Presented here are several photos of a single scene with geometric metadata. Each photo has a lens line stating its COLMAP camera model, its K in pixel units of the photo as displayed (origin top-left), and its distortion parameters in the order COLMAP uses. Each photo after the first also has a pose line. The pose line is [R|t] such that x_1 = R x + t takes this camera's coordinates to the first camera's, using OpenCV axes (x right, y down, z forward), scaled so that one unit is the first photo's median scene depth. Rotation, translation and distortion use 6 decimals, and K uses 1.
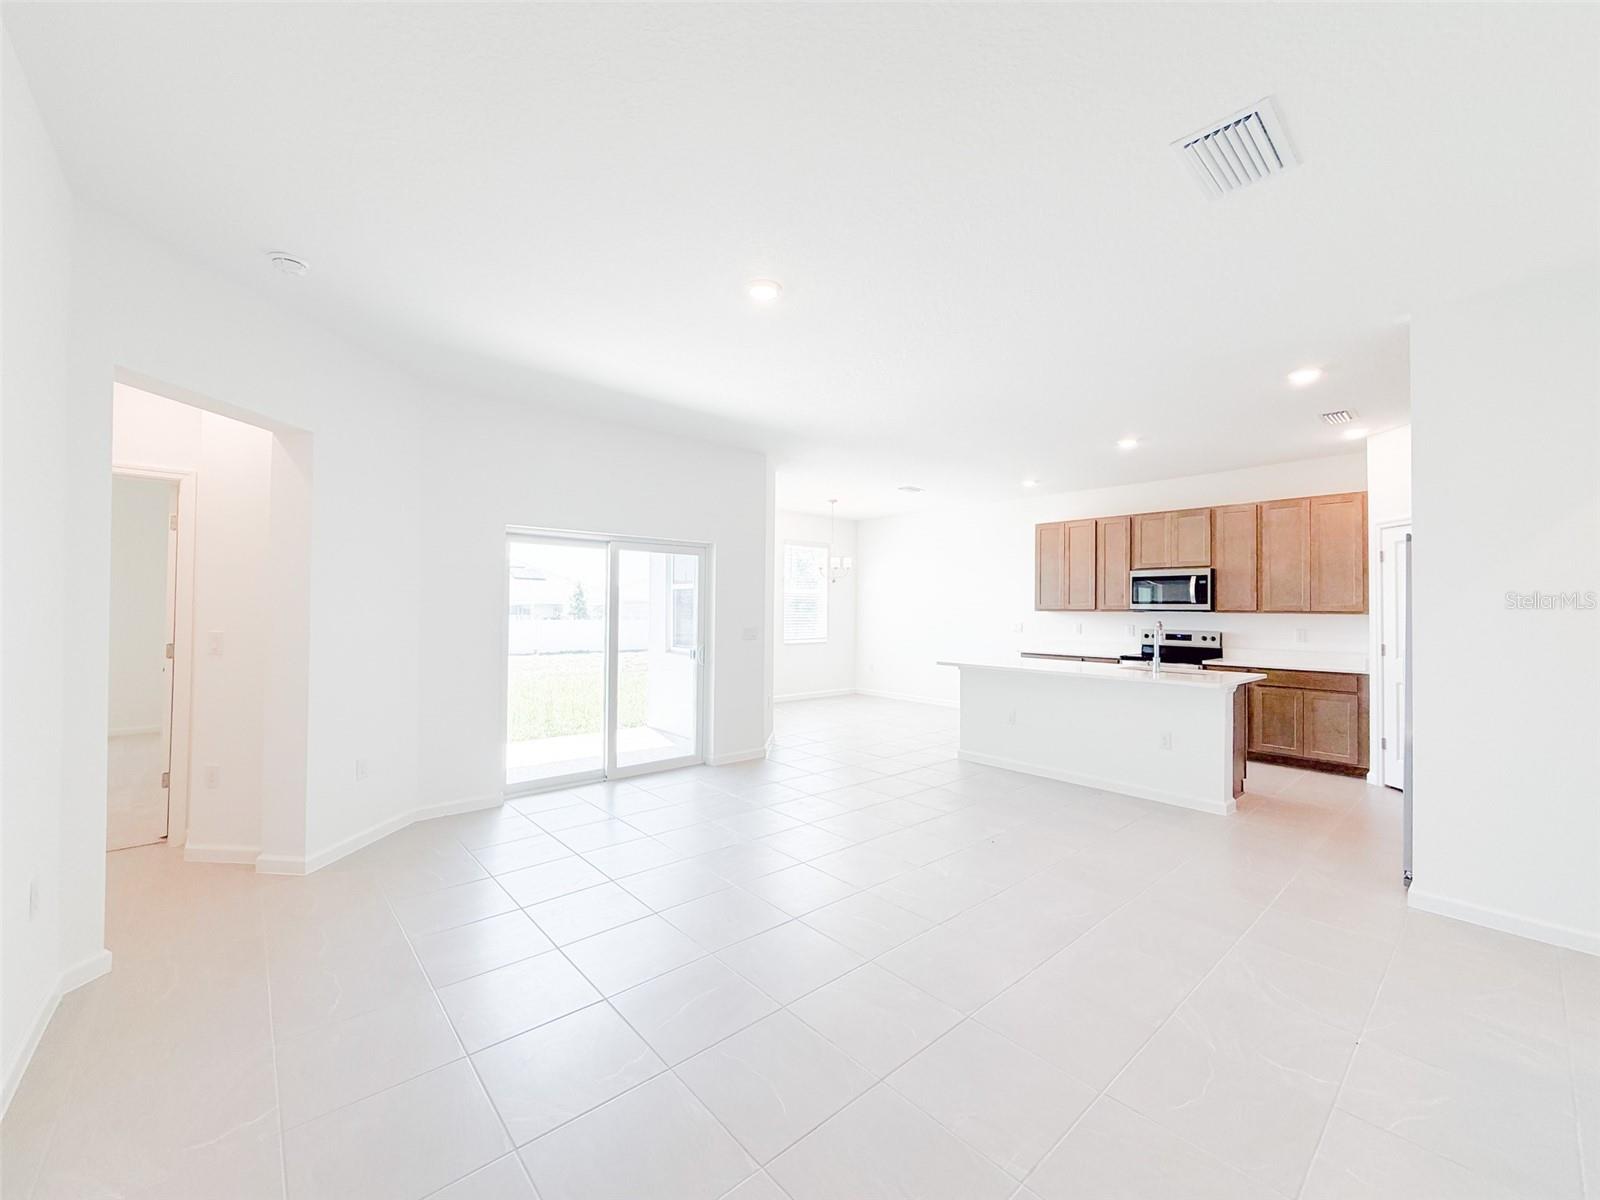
lens RADIAL K [[635.3, 0, 795.6], [0, 635.3, 599.9], [0, 0, 1]] dist [-0.002179, 0.000220]
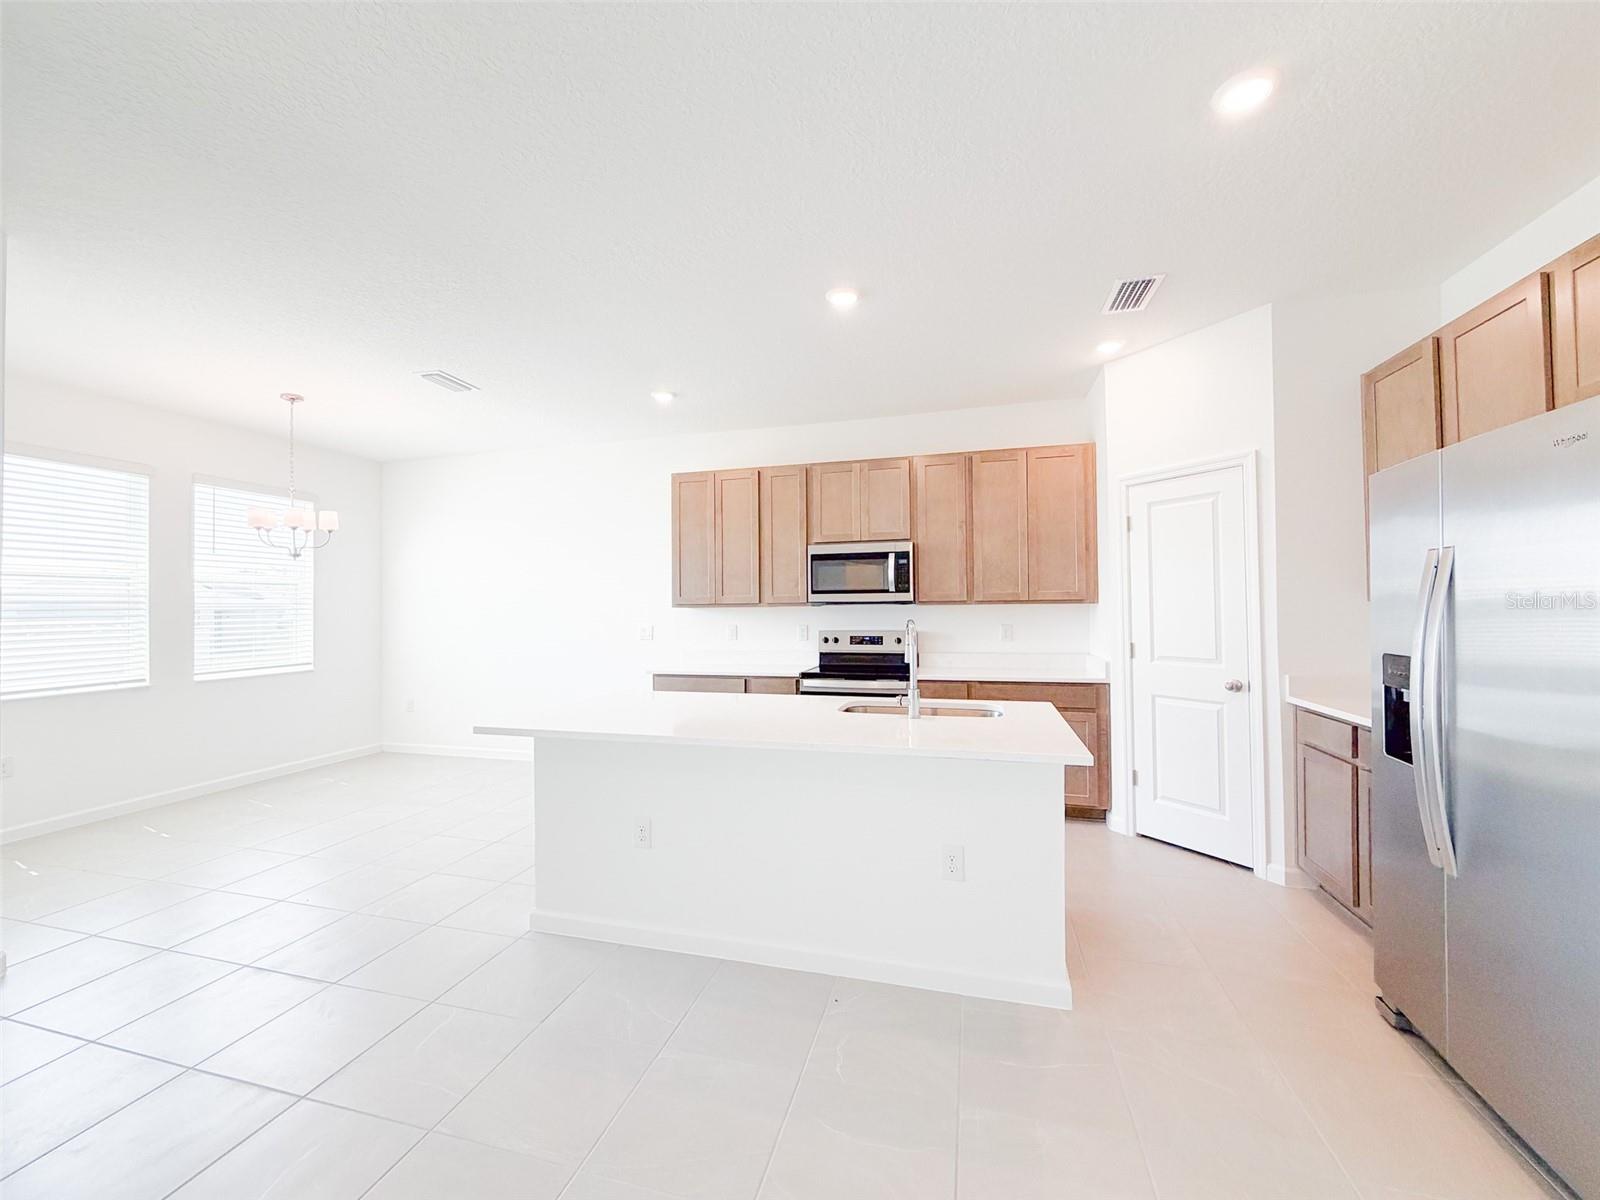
lens RADIAL K [[635.3, 0, 795.6], [0, 635.3, 599.9], [0, 0, 1]] dist [-0.002179, 0.000220]
pose [[0.837615, -0.010099, 0.546168, 0.163702], [0.009848, 0.999946, 0.003386, 0.011371], [-0.546173, 0.002542, 0.837669, 0.496846]]
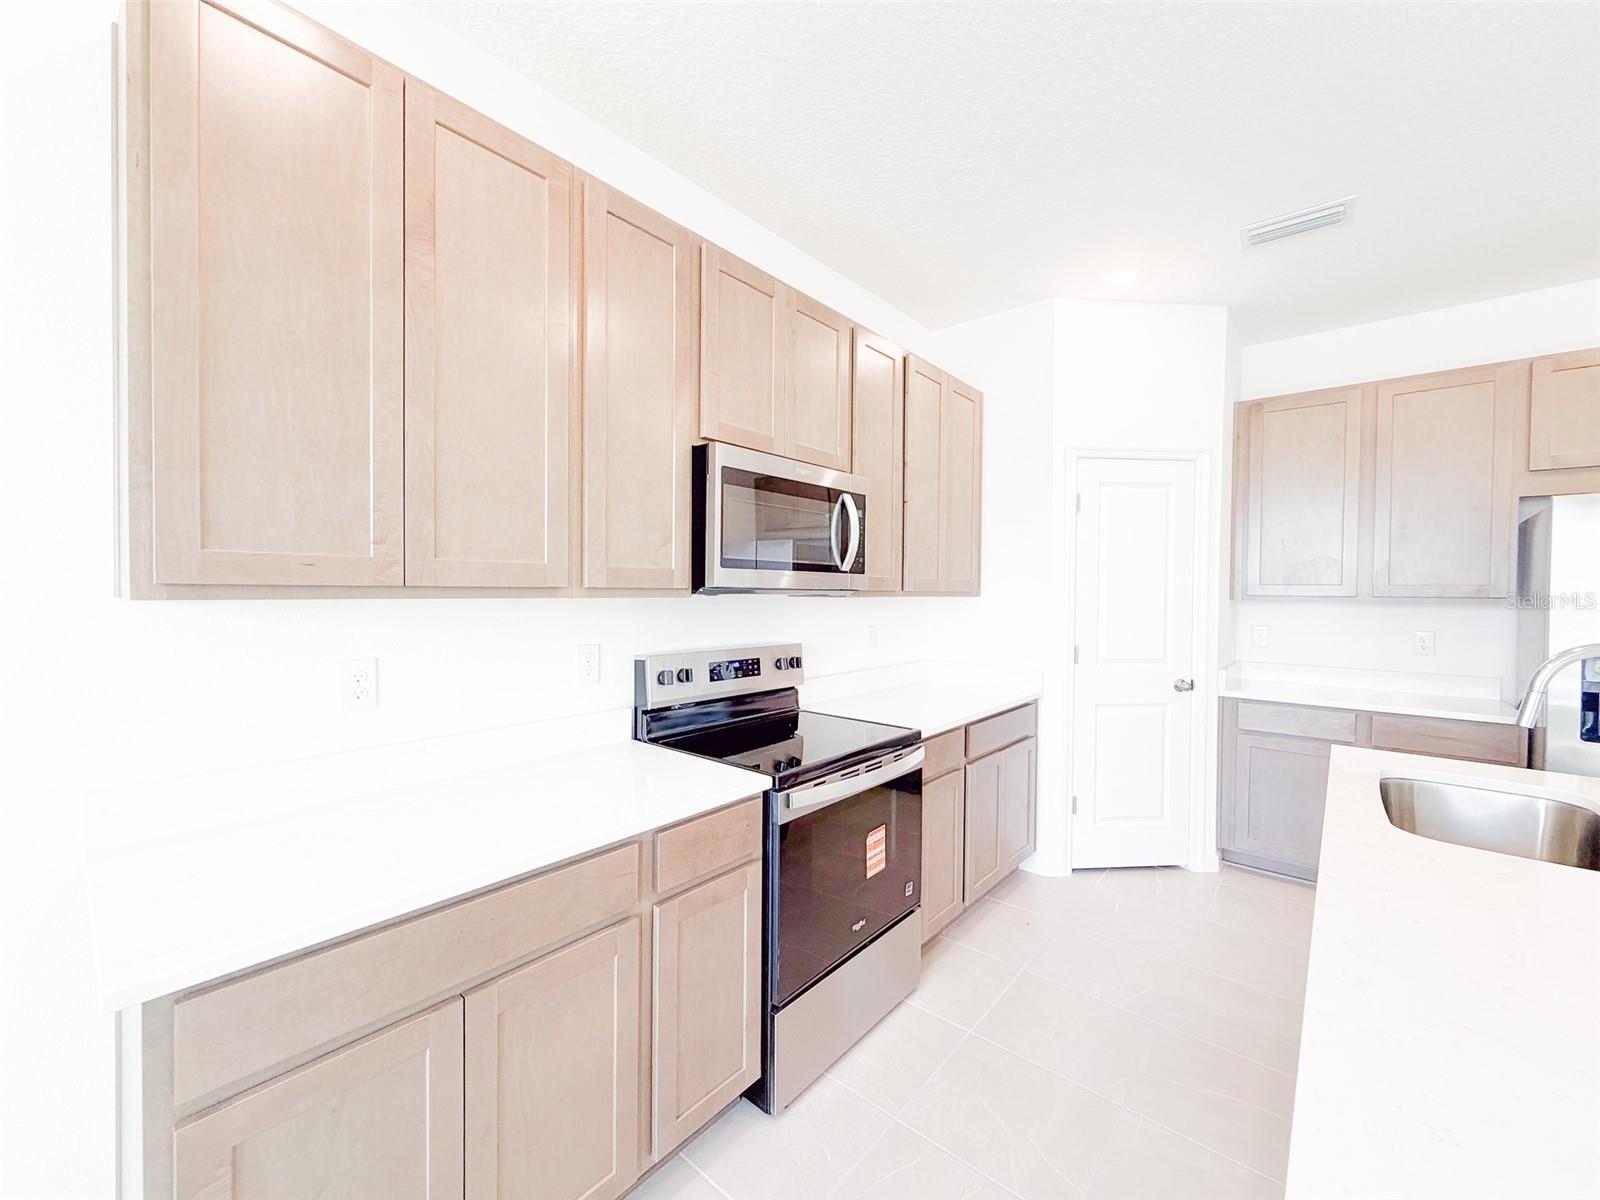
lens RADIAL K [[635.3, 0, 795.6], [0, 635.3, 599.9], [0, 0, 1]] dist [-0.002179, 0.000220]
pose [[-0.139300, -0.026549, 0.989894, 0.294680], [-0.024875, 0.999419, 0.023304, 0.014585], [-0.989938, -0.021377, -0.139880, 1.134714]]
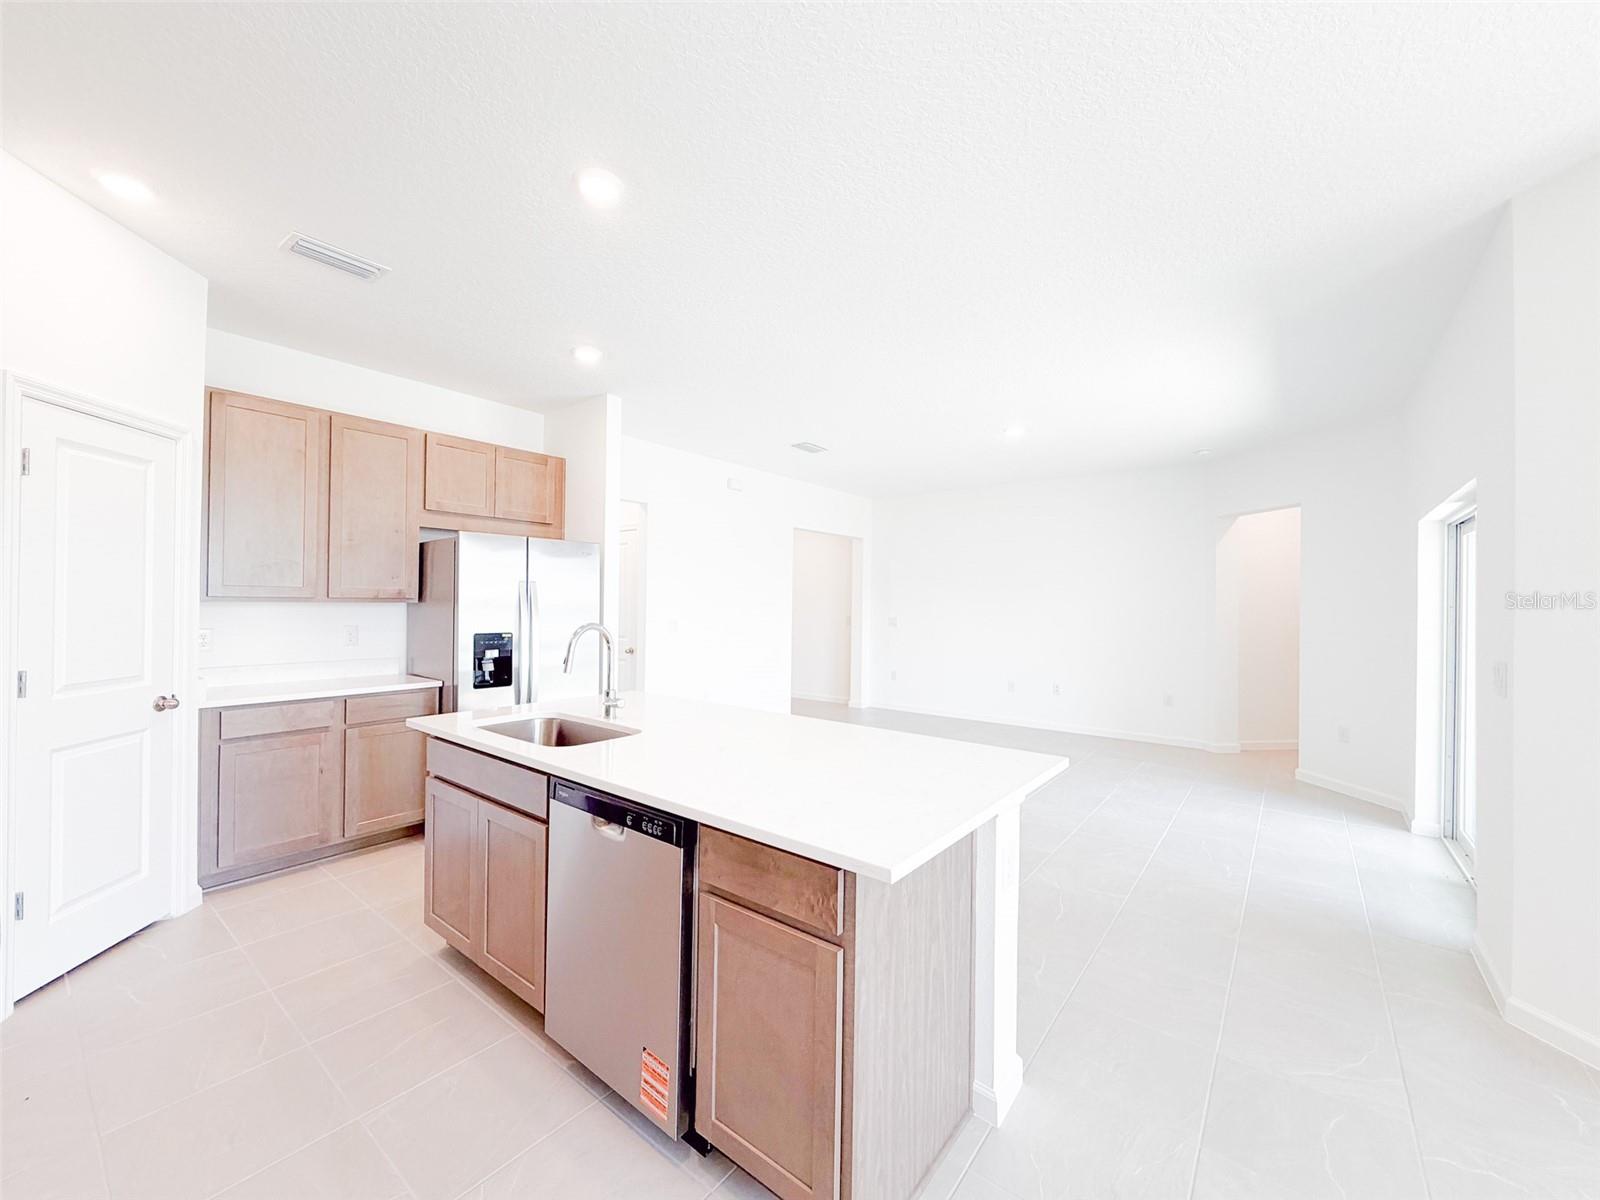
lens RADIAL K [[635.3, 0, 795.6], [0, 635.3, 599.9], [0, 0, 1]] dist [-0.002179, 0.000220]
pose [[-0.983113, -0.021276, -0.181759, 0.416839], [-0.018039, 0.999648, -0.019441, 0.018069], [0.182109, -0.015834, -0.983151, 1.259010]]
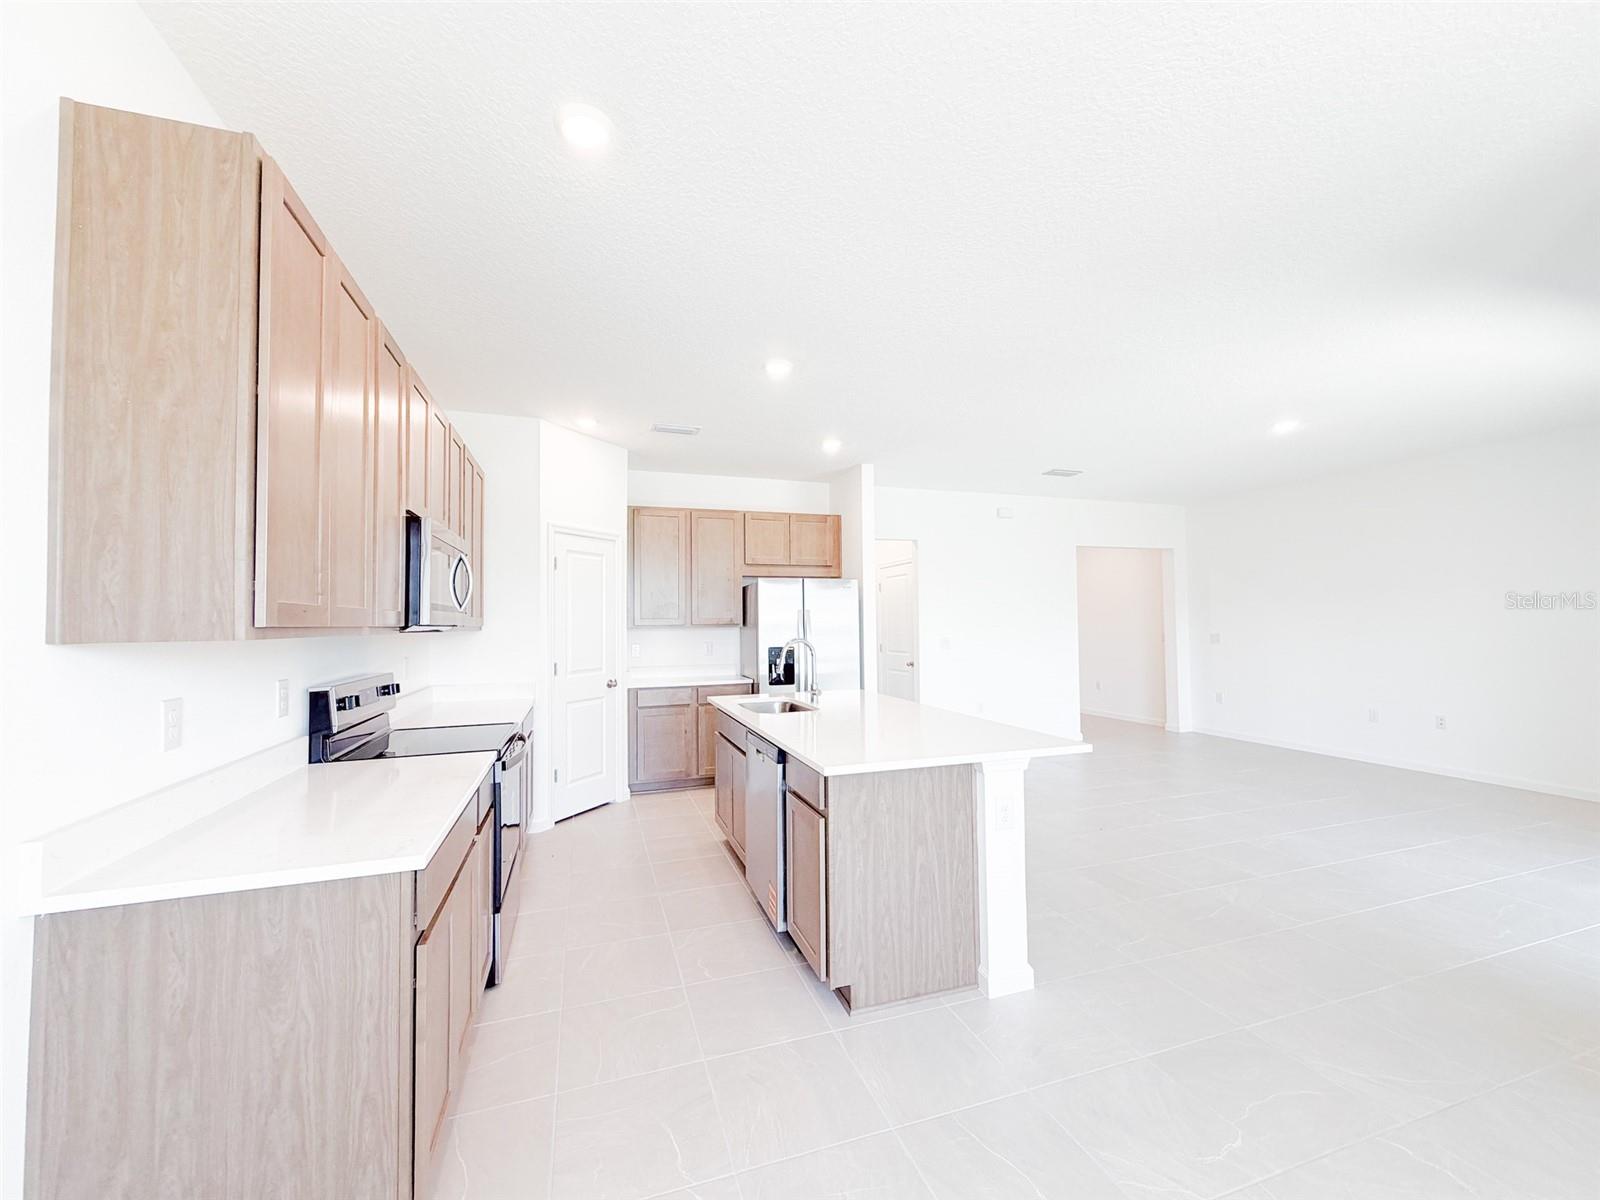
lens RADIAL K [[635.3, 0, 795.6], [0, 635.3, 599.9], [0, 0, 1]] dist [-0.002179, 0.000220]
pose [[-0.920605, 0.015535, 0.390186, 0.227185], [-0.002461, 0.998958, -0.045580, 0.018331], [-0.390487, -0.042921, -0.919607, 1.408946]]
